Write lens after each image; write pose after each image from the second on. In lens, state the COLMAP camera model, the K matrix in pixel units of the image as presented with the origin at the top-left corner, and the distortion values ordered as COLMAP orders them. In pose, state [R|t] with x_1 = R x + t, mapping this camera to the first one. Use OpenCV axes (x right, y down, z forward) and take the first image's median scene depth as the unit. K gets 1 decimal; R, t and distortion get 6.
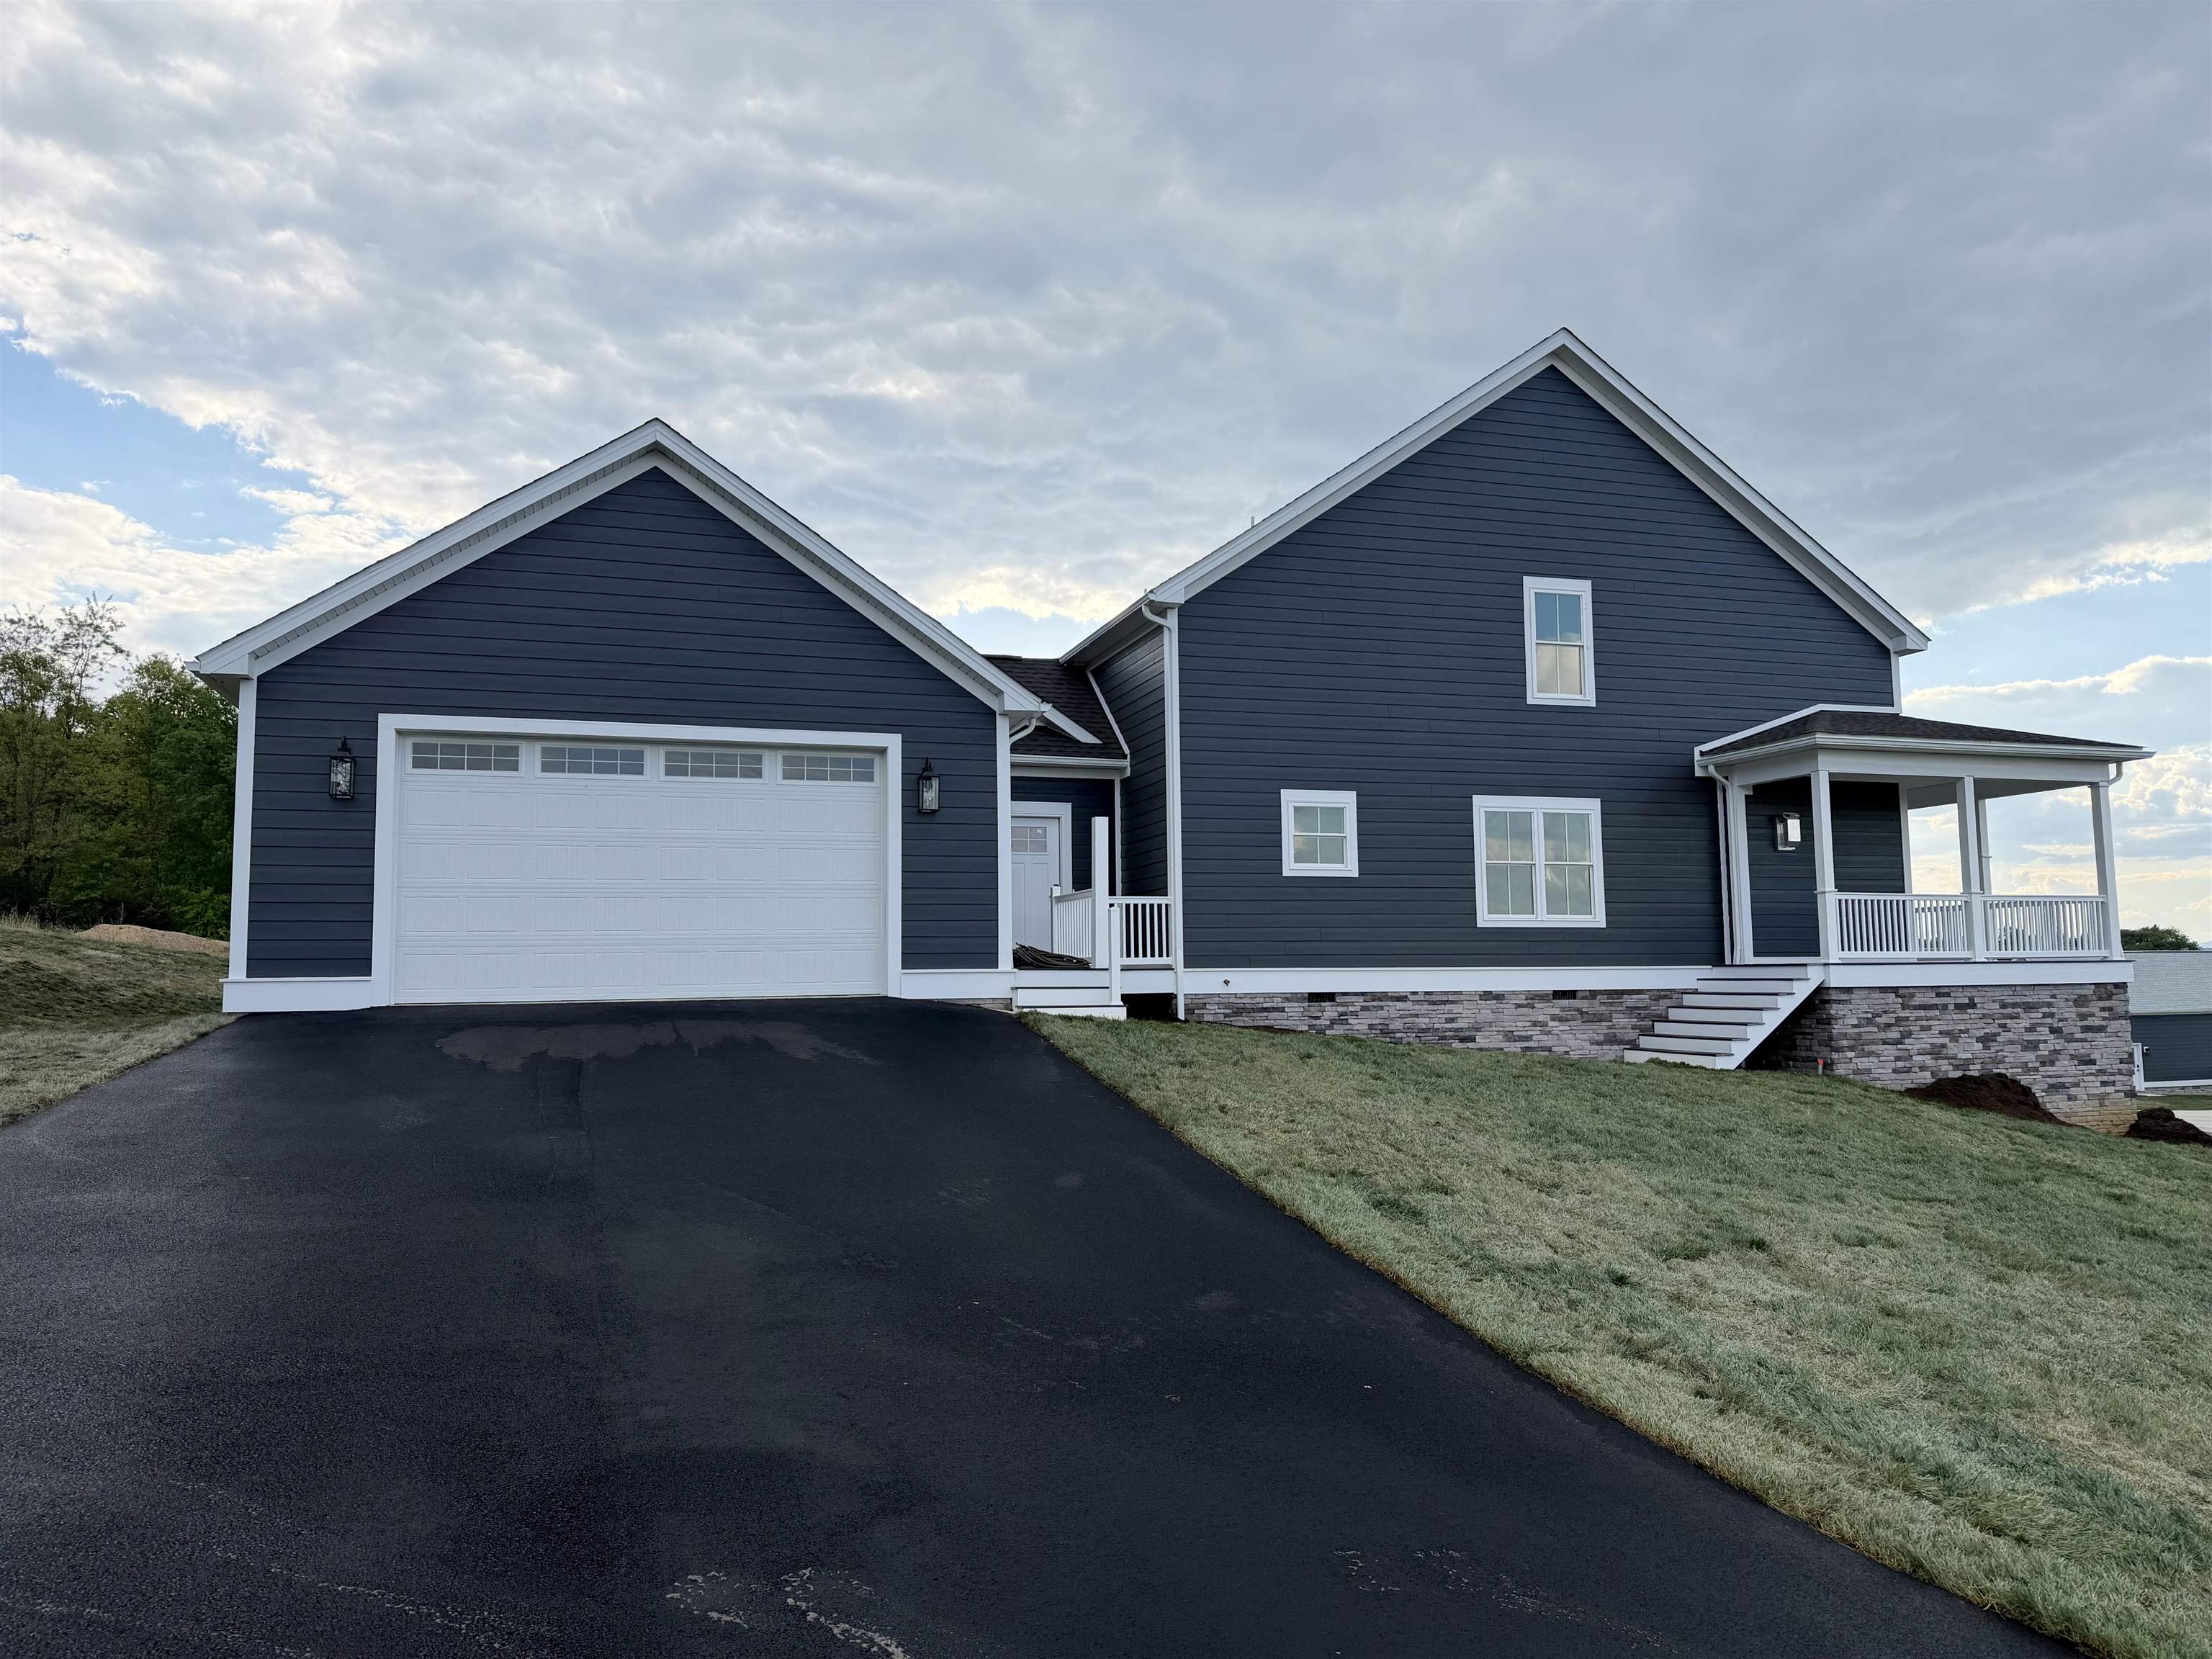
lens RADIAL K [[1532.9, 0, 1106.0], [0, 1532.9, 829.5], [0, 0, 1]] dist [0.115922, -0.136003]
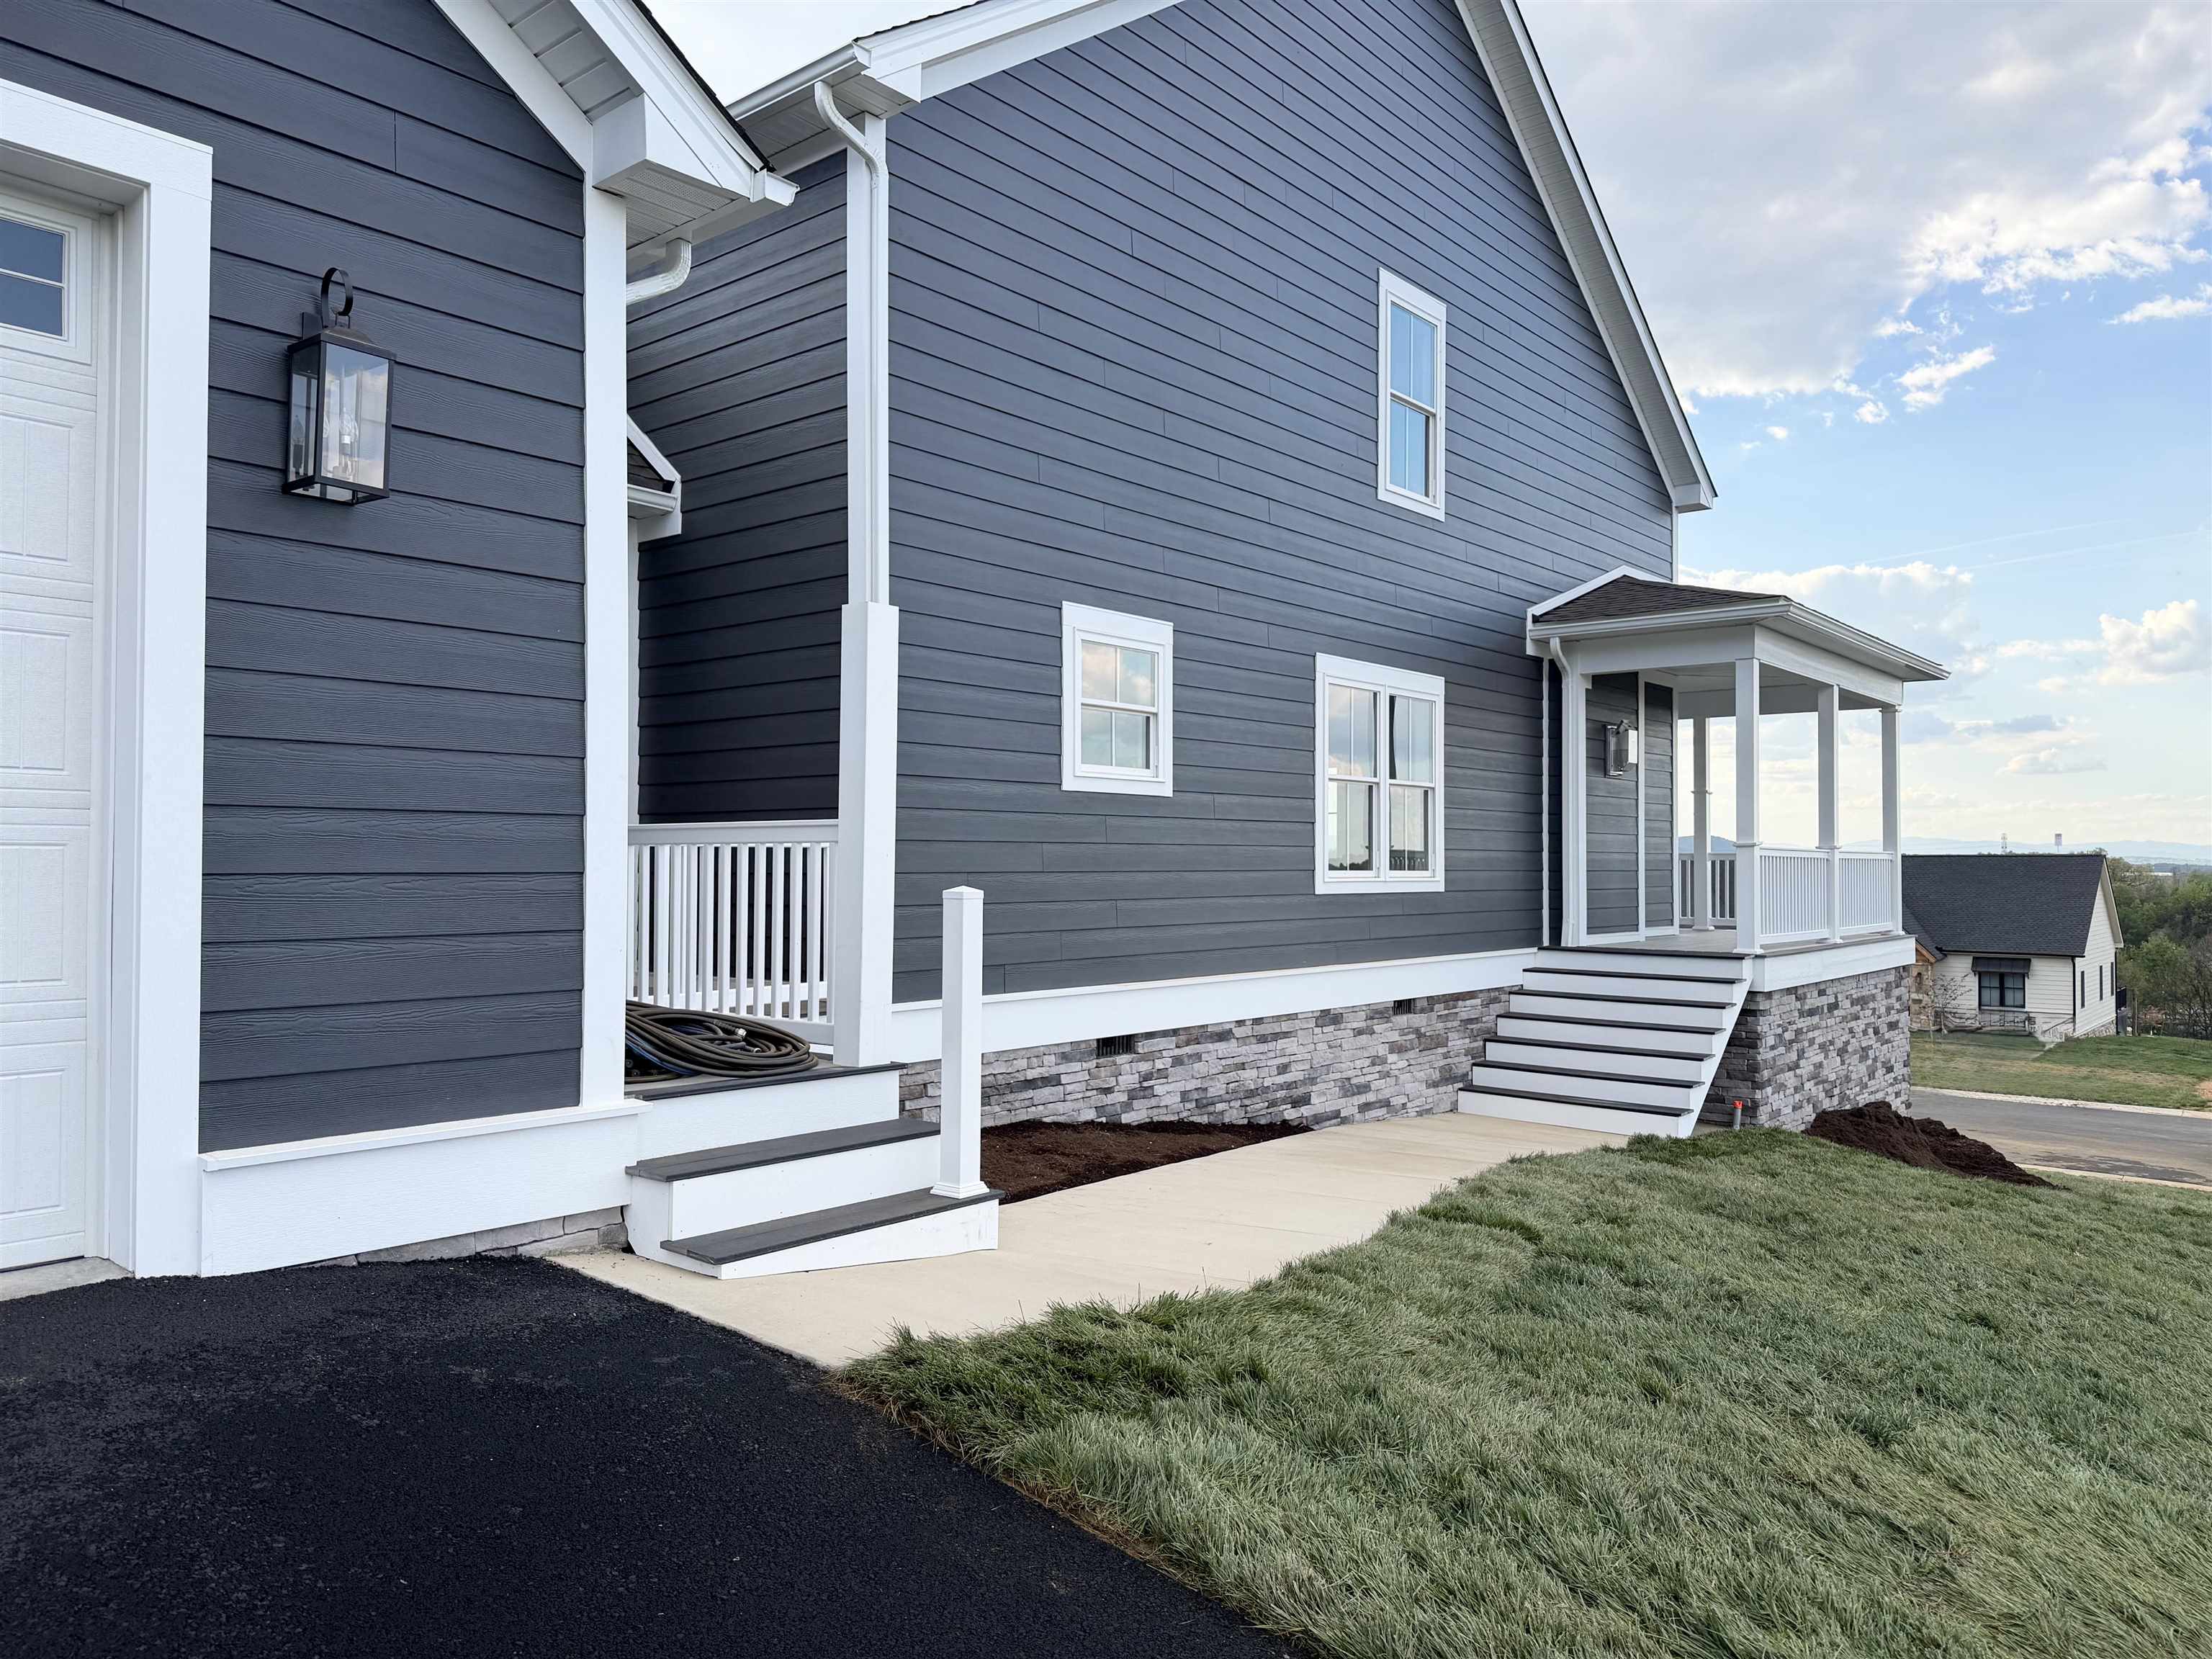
lens RADIAL K [[1532.9, 0, 1106.0], [0, 1532.9, 829.5], [0, 0, 1]] dist [0.115922, -0.136003]
pose [[0.839959, 0.027031, 0.541976, -0.120000], [-0.066825, 0.996309, 0.053876, 0.016176], [-0.538519, -0.081471, 0.838665, 0.591613]]
